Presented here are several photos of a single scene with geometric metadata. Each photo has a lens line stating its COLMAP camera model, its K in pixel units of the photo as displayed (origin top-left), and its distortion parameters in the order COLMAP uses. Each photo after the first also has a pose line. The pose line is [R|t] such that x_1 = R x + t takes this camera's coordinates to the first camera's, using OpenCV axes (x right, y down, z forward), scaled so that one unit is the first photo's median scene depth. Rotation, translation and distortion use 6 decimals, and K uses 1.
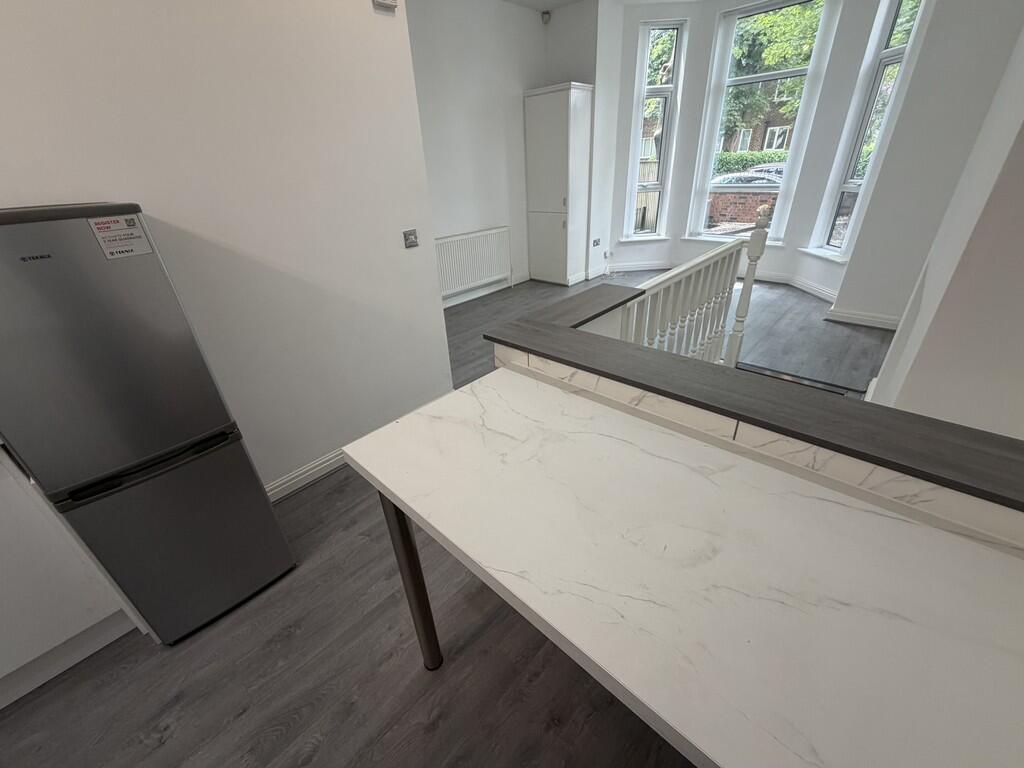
lens RADIAL K [[408.5, 0, 510.0], [0, 408.5, 384.3], [0, 0, 1]] dist [-0.000560, -0.000183]
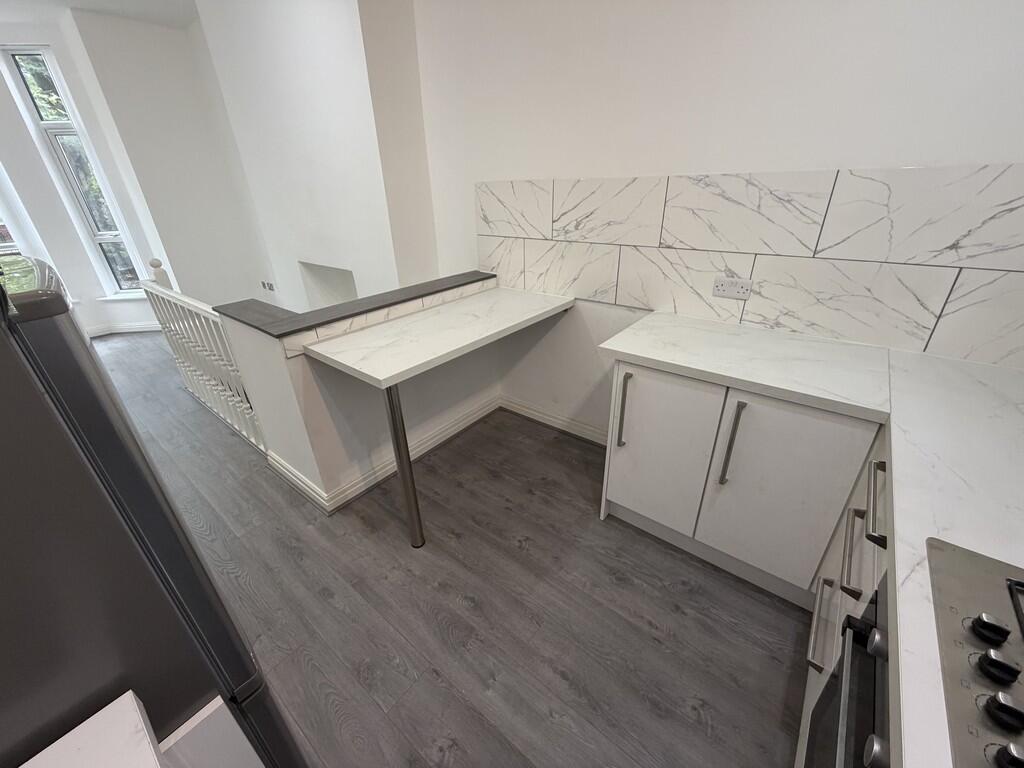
lens RADIAL K [[408.5, 0, 510.0], [0, 408.5, 384.3], [0, 0, 1]] dist [-0.000560, -0.000183]
pose [[-0.067421, -0.396612, 0.915507, -1.247779], [0.504109, 0.778314, 0.374302, -0.105257], [-0.861004, 0.486751, 0.147461, 0.258059]]
